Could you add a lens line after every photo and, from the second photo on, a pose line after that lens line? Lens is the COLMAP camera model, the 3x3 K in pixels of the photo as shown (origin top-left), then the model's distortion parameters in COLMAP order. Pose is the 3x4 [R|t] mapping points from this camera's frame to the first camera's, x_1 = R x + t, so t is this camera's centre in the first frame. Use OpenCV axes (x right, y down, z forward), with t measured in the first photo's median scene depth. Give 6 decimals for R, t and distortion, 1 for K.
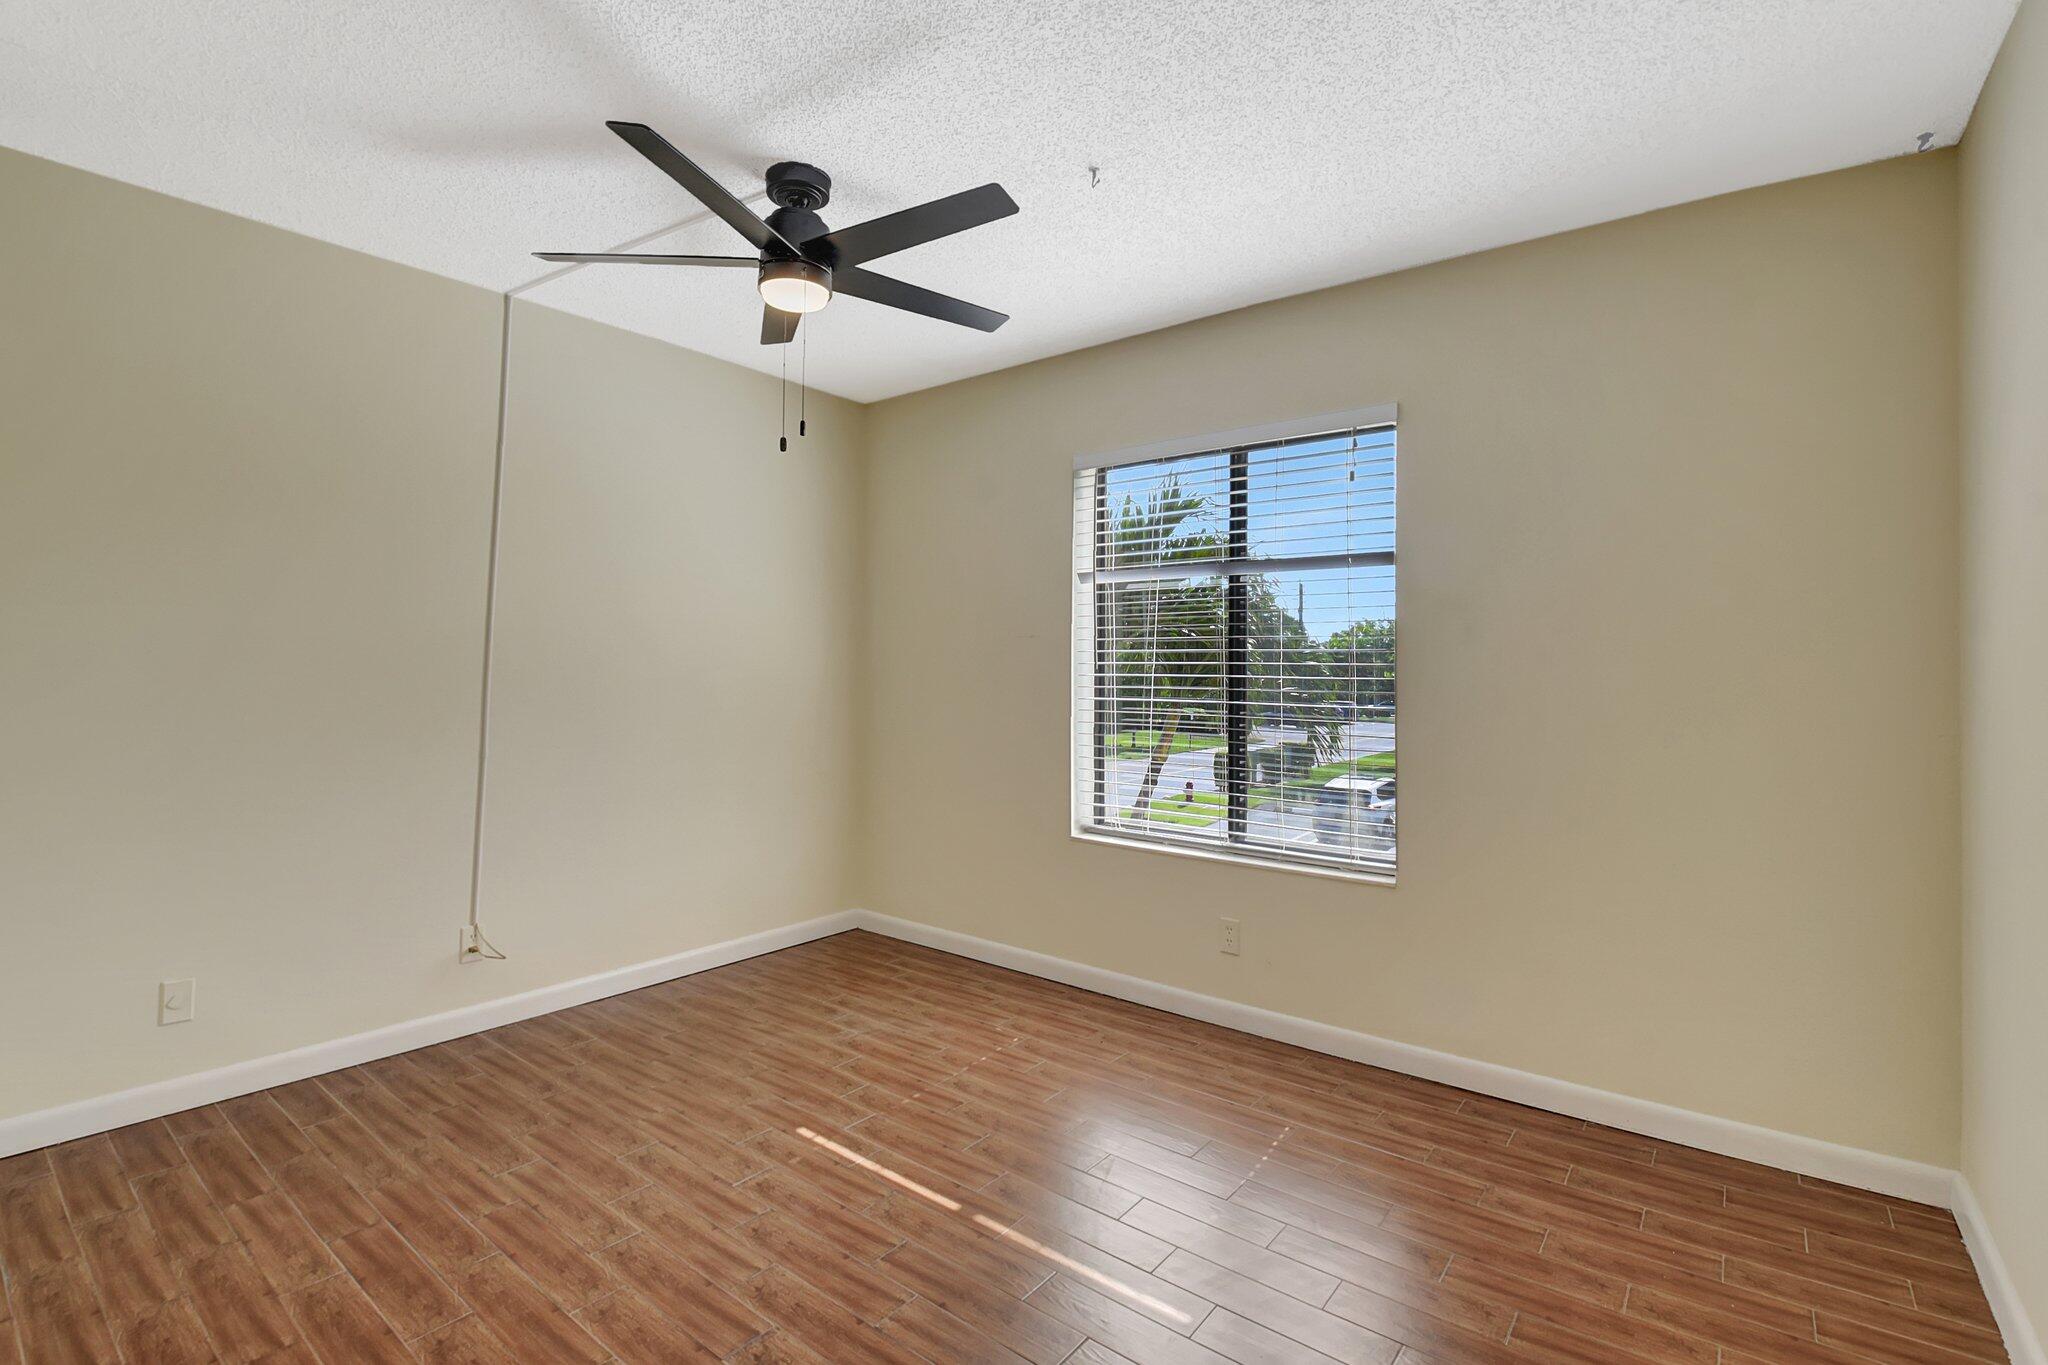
lens RADIAL K [[920.8, 0, 996.9], [0, 920.8, 681.9], [0, 0, 1]] dist [0.013984, -0.023332]
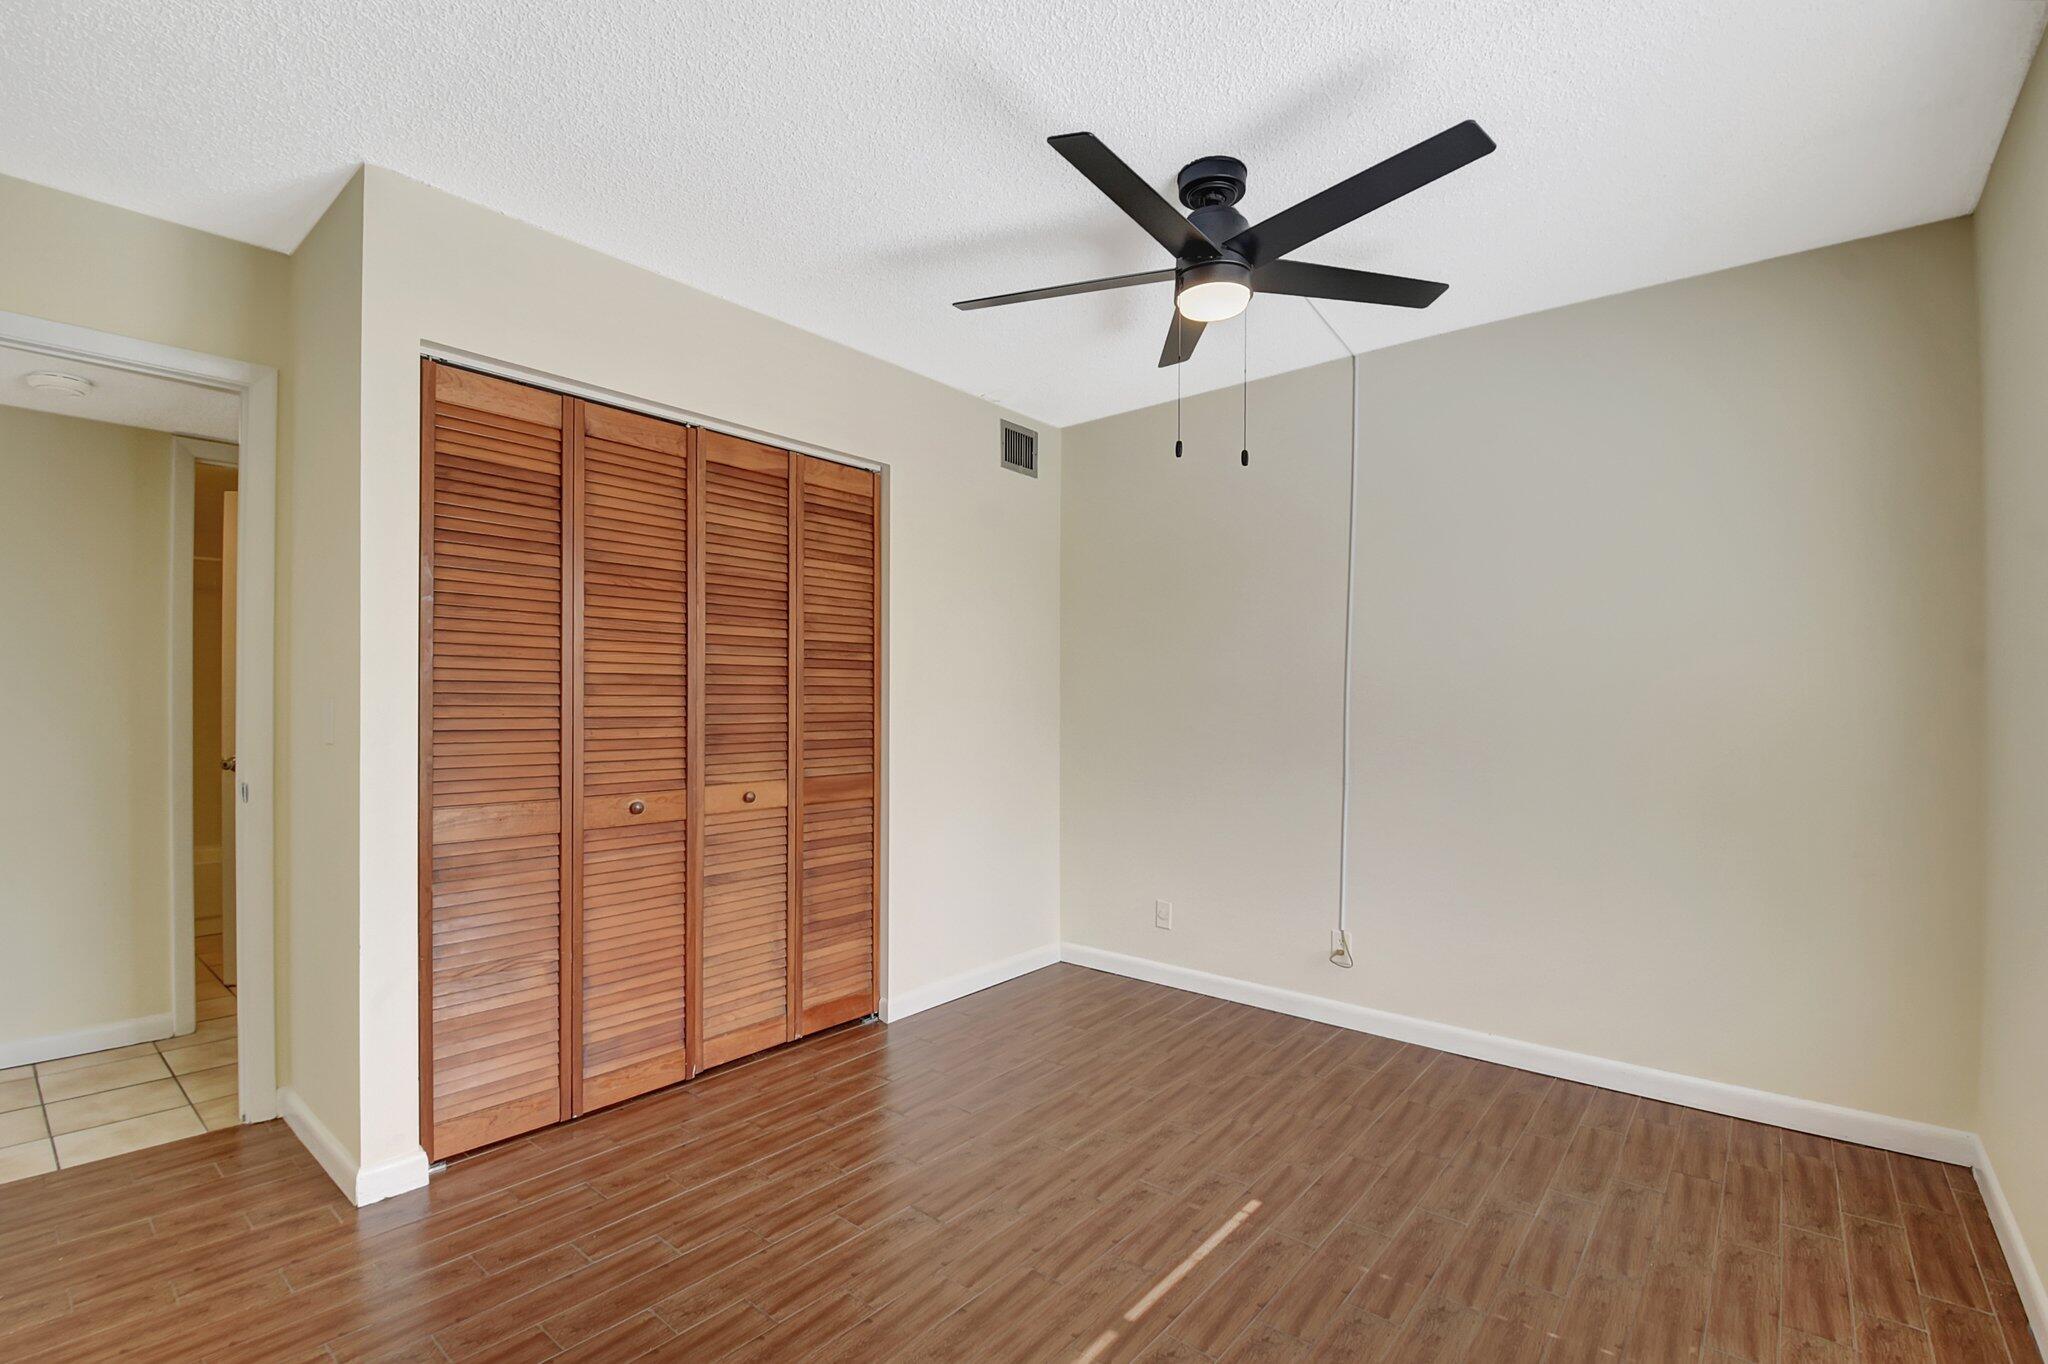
lens RADIAL K [[920.8, 0, 996.9], [0, 920.8, 681.4], [0, 0, 1]] dist [0.013984, -0.023332]
pose [[-0.025628, -0.032387, -0.999147, 0.707335], [-0.013758, 0.999392, -0.032042, 0.008276], [0.999577, 0.012925, -0.026058, 0.758885]]
